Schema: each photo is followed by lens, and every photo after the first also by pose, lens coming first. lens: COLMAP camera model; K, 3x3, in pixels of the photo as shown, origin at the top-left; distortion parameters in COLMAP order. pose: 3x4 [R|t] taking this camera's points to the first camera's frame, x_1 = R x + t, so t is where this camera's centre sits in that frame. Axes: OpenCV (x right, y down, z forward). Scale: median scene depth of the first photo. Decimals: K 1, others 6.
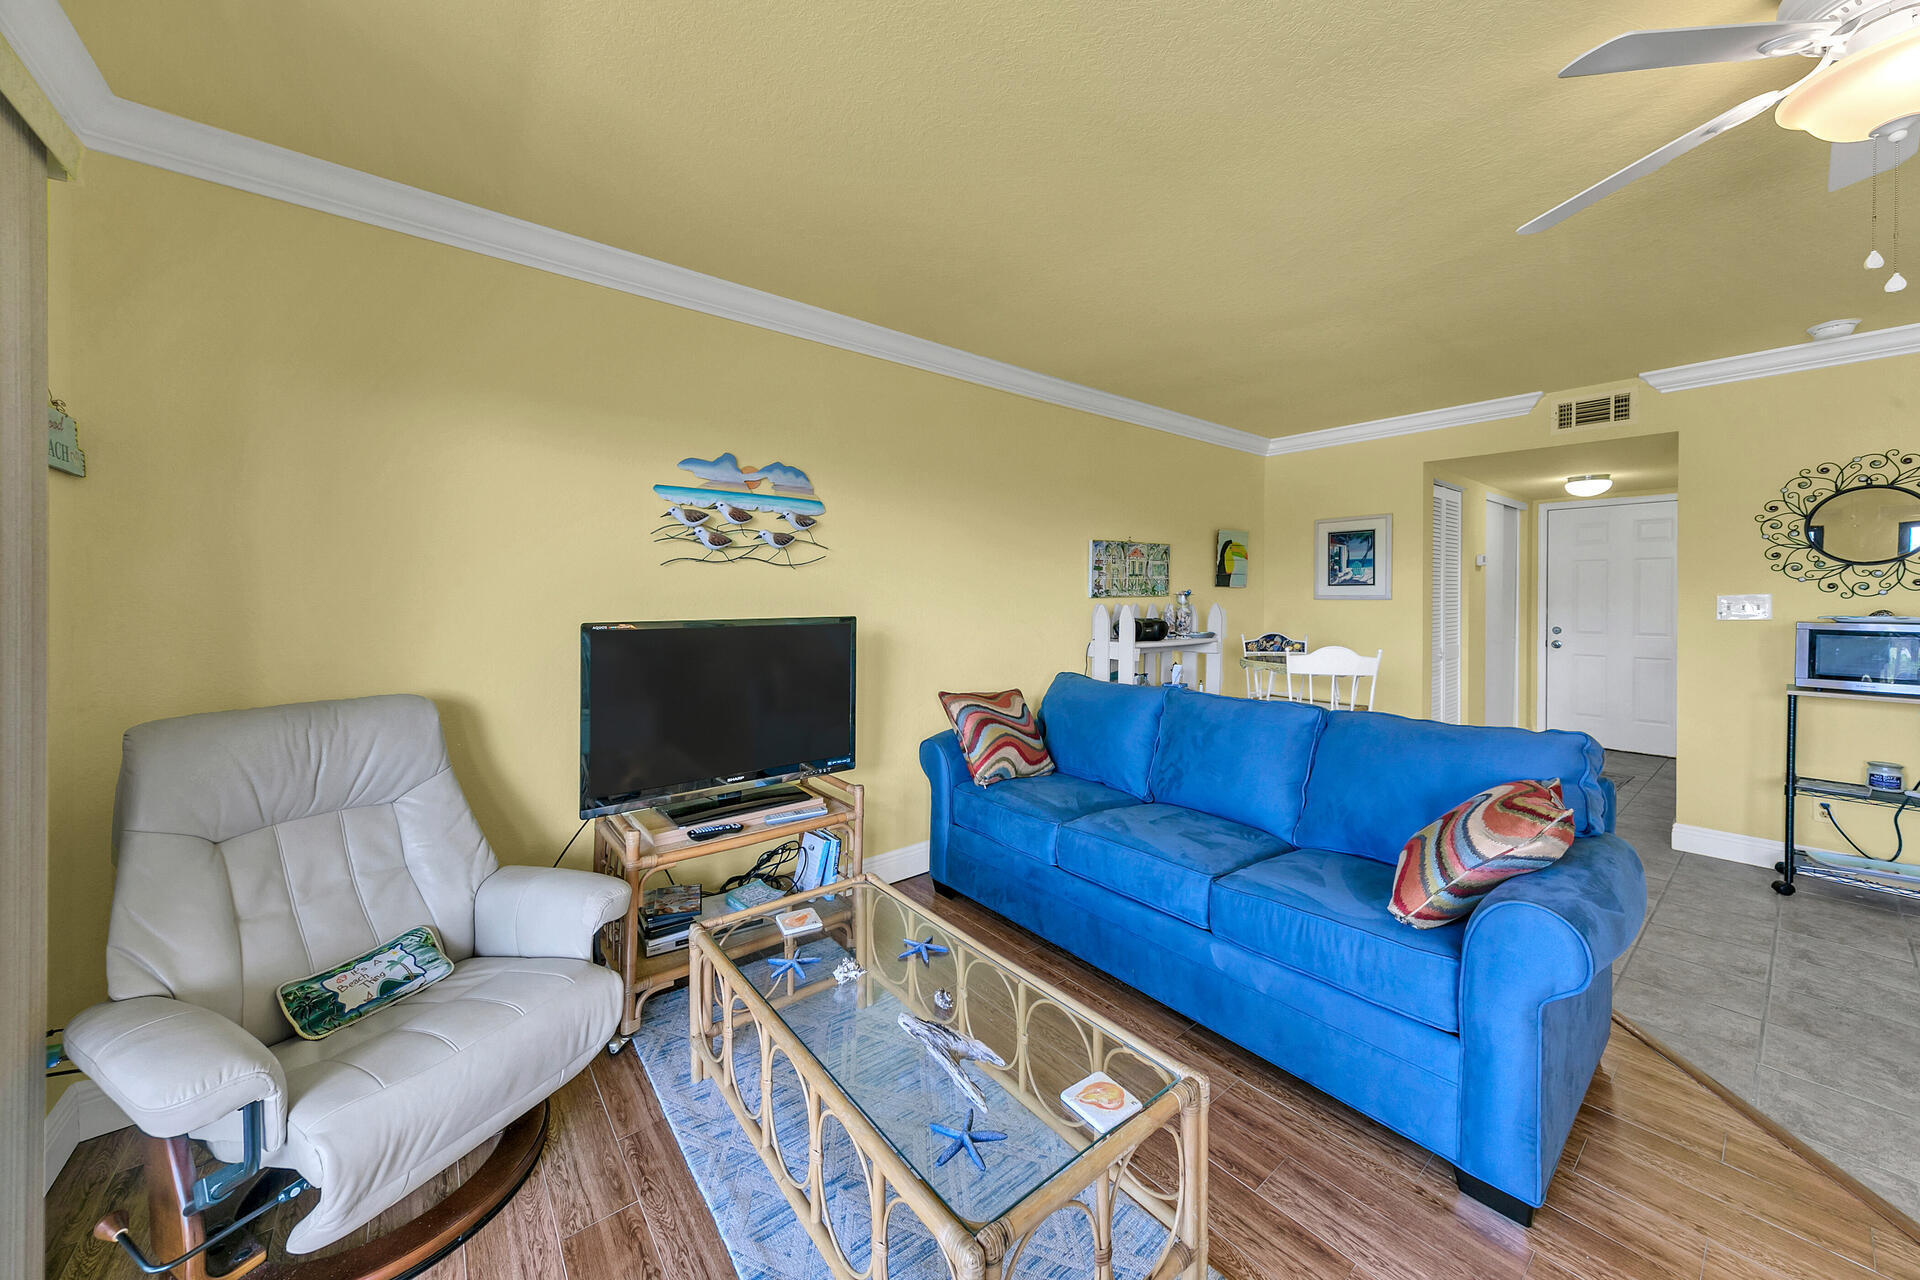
lens RADIAL K [[678.5, 0, 962.8], [0, 678.5, 601.0], [0, 0, 1]] dist [0.003271, 0.000062]
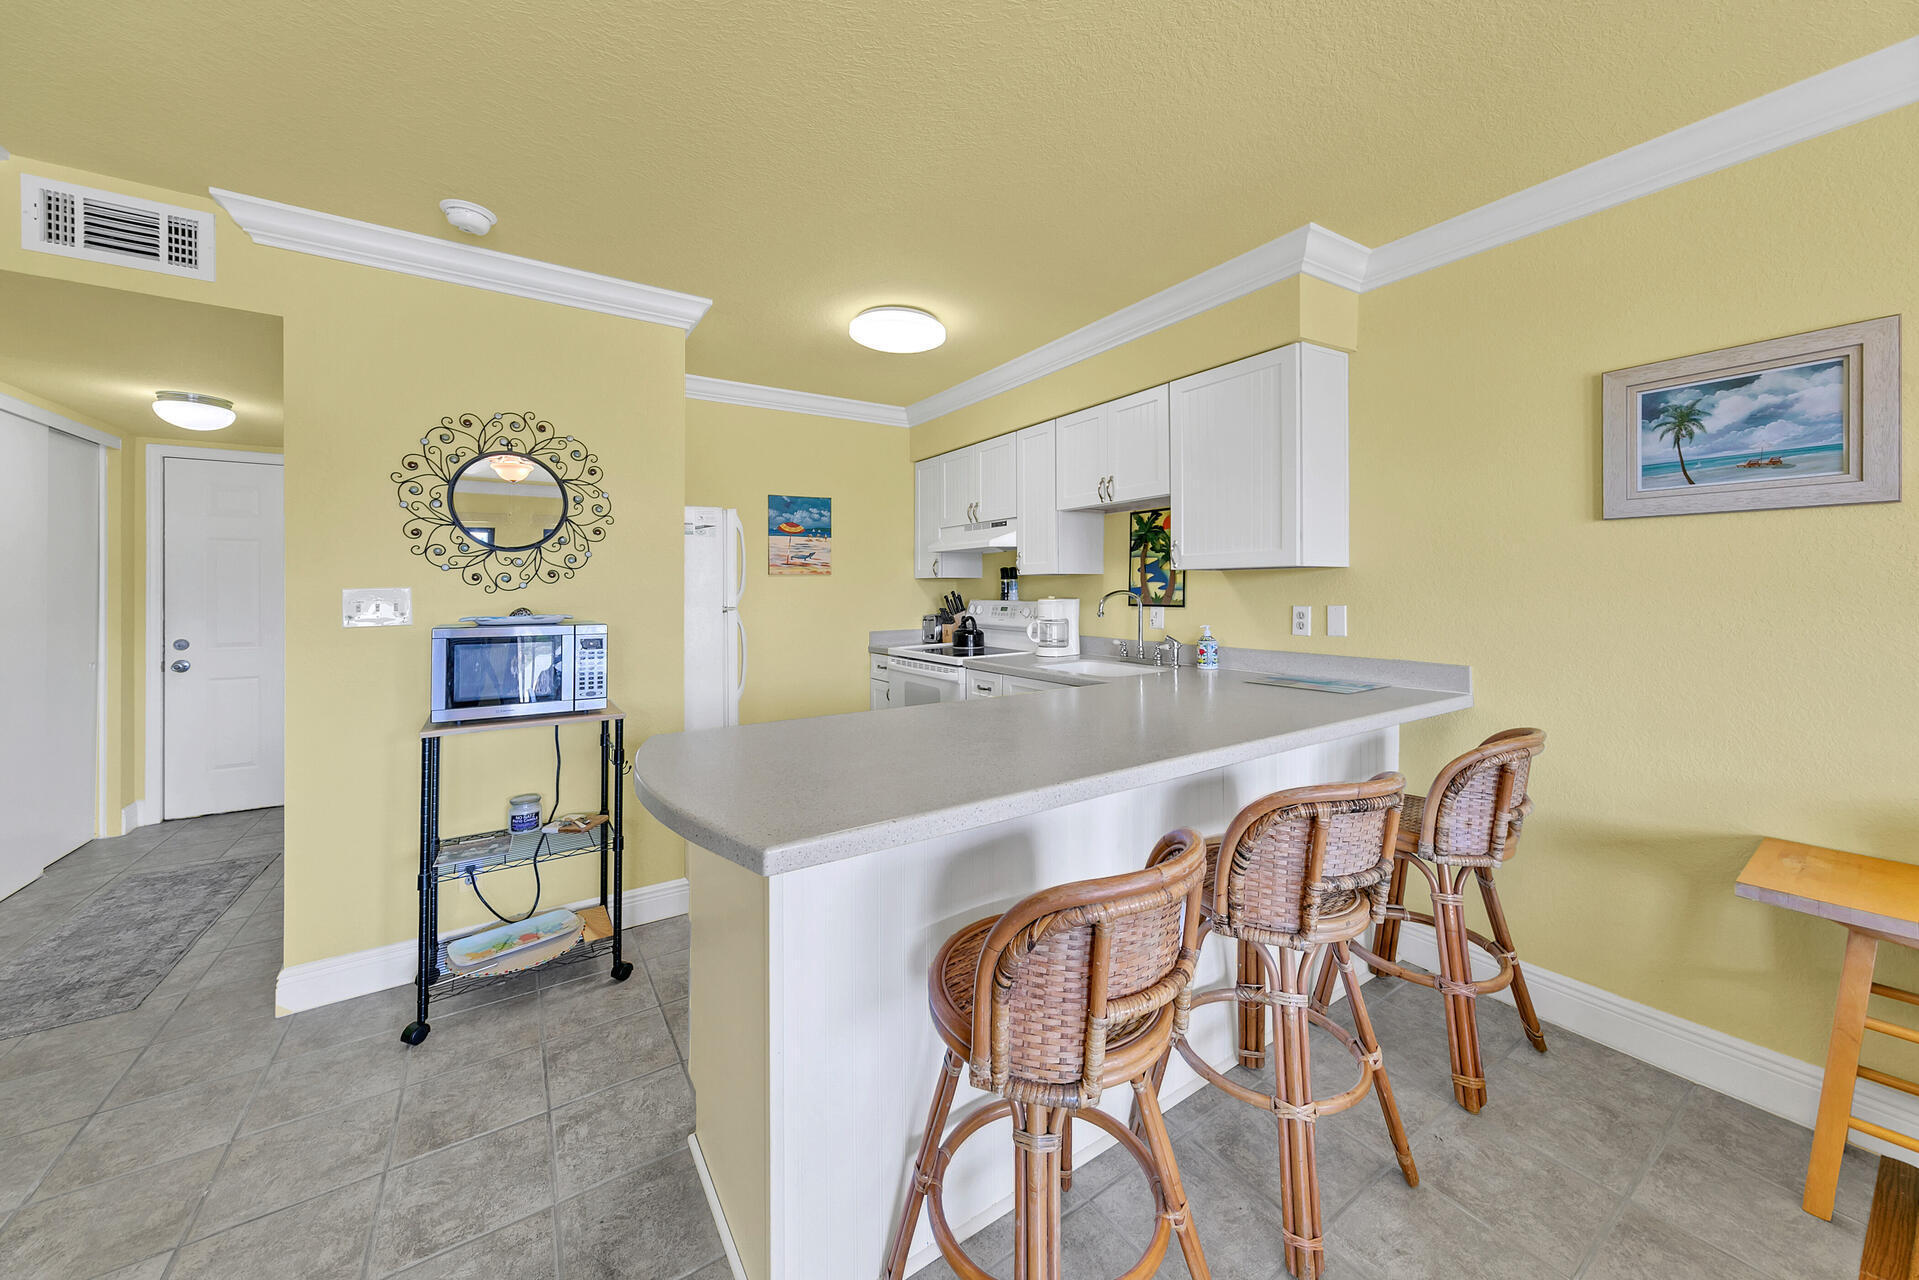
lens RADIAL K [[682.3, 0, 953.8], [0, 682.3, 584.9], [0, 0, 1]] dist [0.002416, 0.000174]
pose [[0.095679, 0.005496, 0.995397, 0.478327], [0.011068, 0.999917, -0.006585, -0.001986], [-0.995351, 0.011647, 0.095610, 0.335050]]
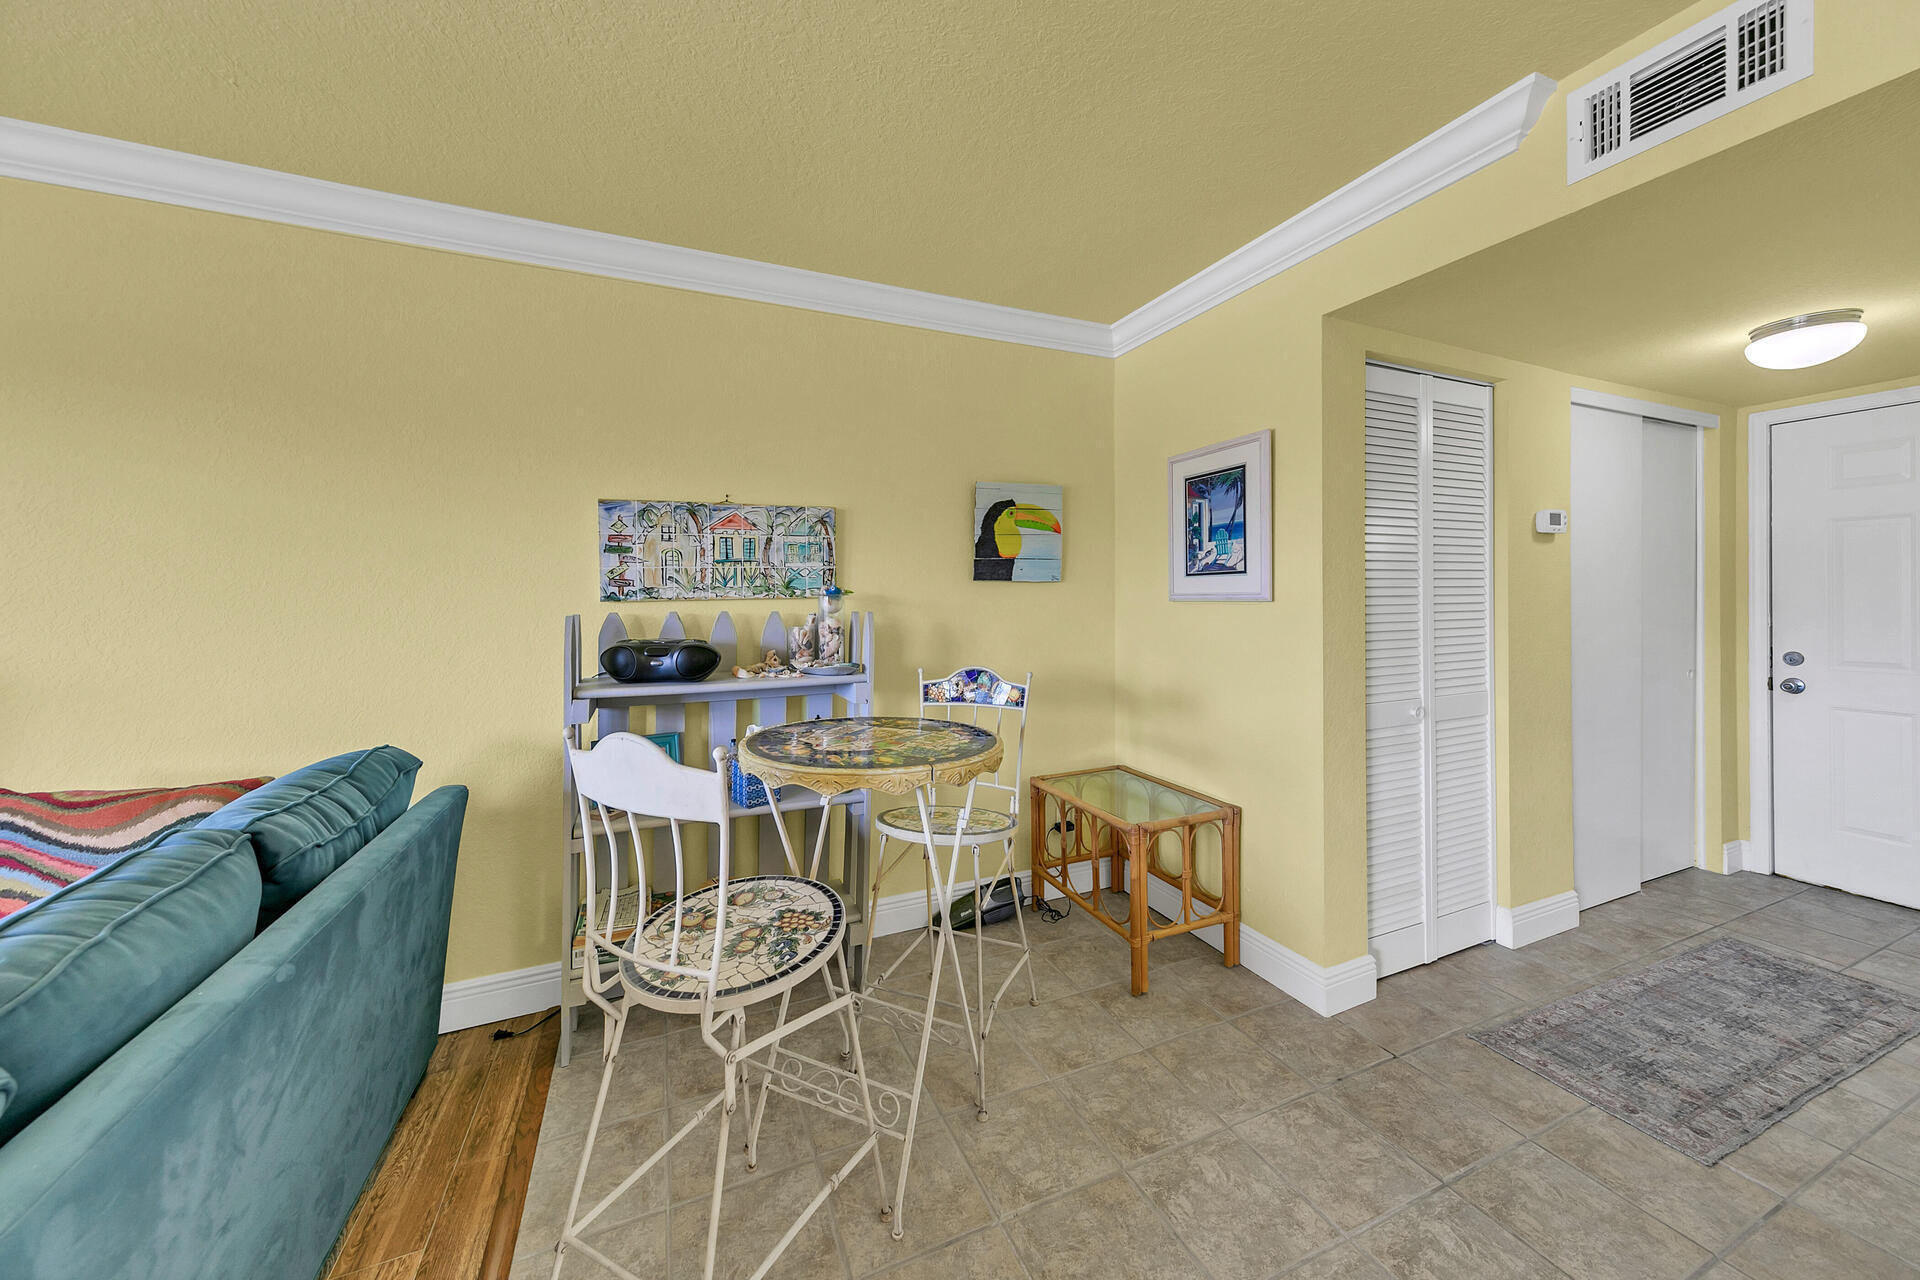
lens RADIAL K [[691.1, 0, 959.6], [0, 691.1, 598.4], [0, 0, 1]] dist [0.007981, -0.000204]
pose [[0.966731, -0.005722, -0.255731, 0.653498], [0.004724, 0.999979, -0.004516, -0.003928], [0.255752, 0.003157, 0.966737, 0.543114]]
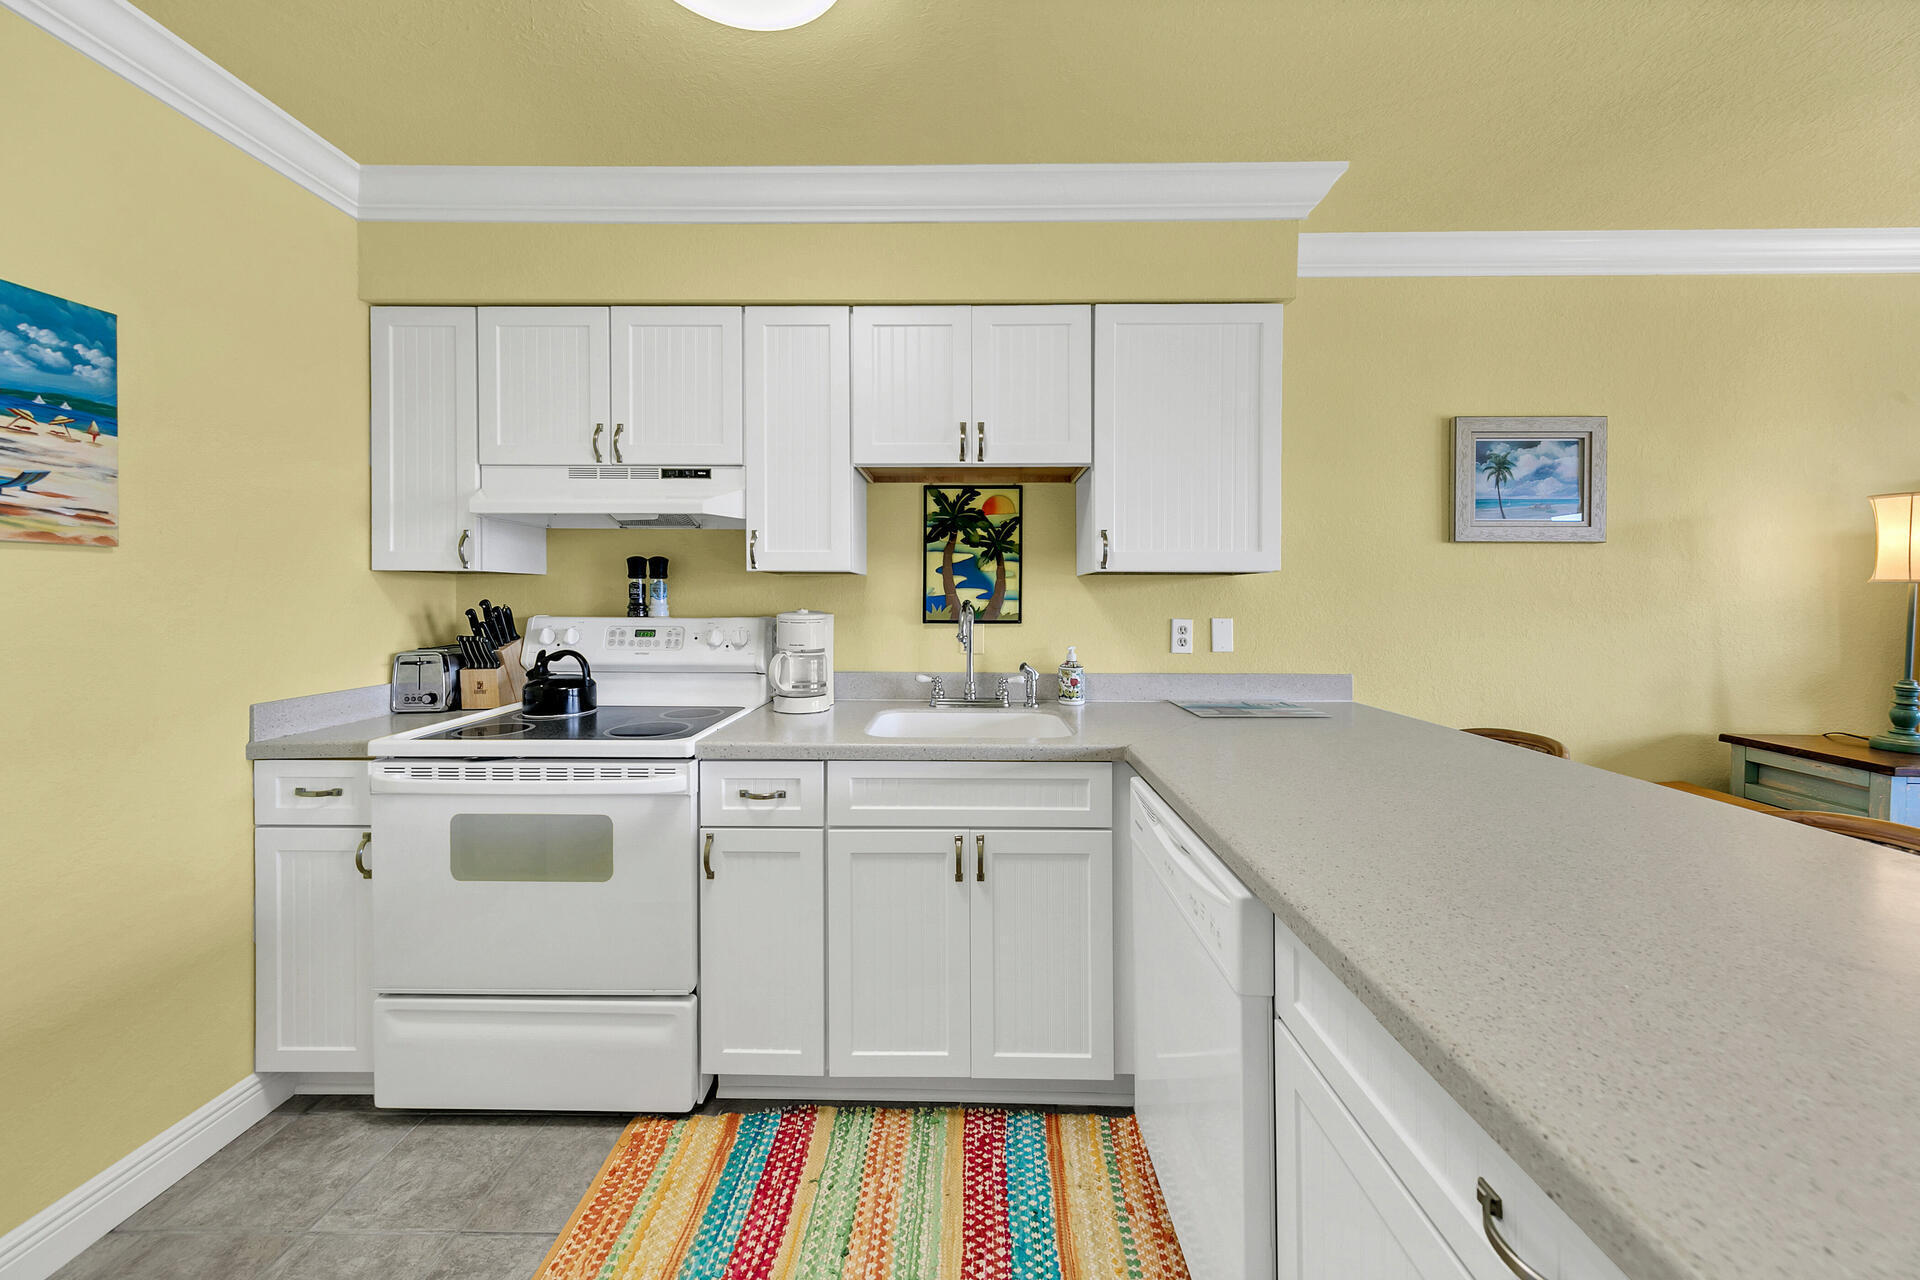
lens RADIAL K [[678.5, 0, 962.8], [0, 678.5, 601.0], [0, 0, 1]] dist [0.003271, 0.000062]
pose [[-0.771684, -0.003209, 0.635999, 0.997164], [0.001831, 0.999972, 0.007267, -0.001696], [-0.636004, 0.006772, -0.771656, 0.642863]]
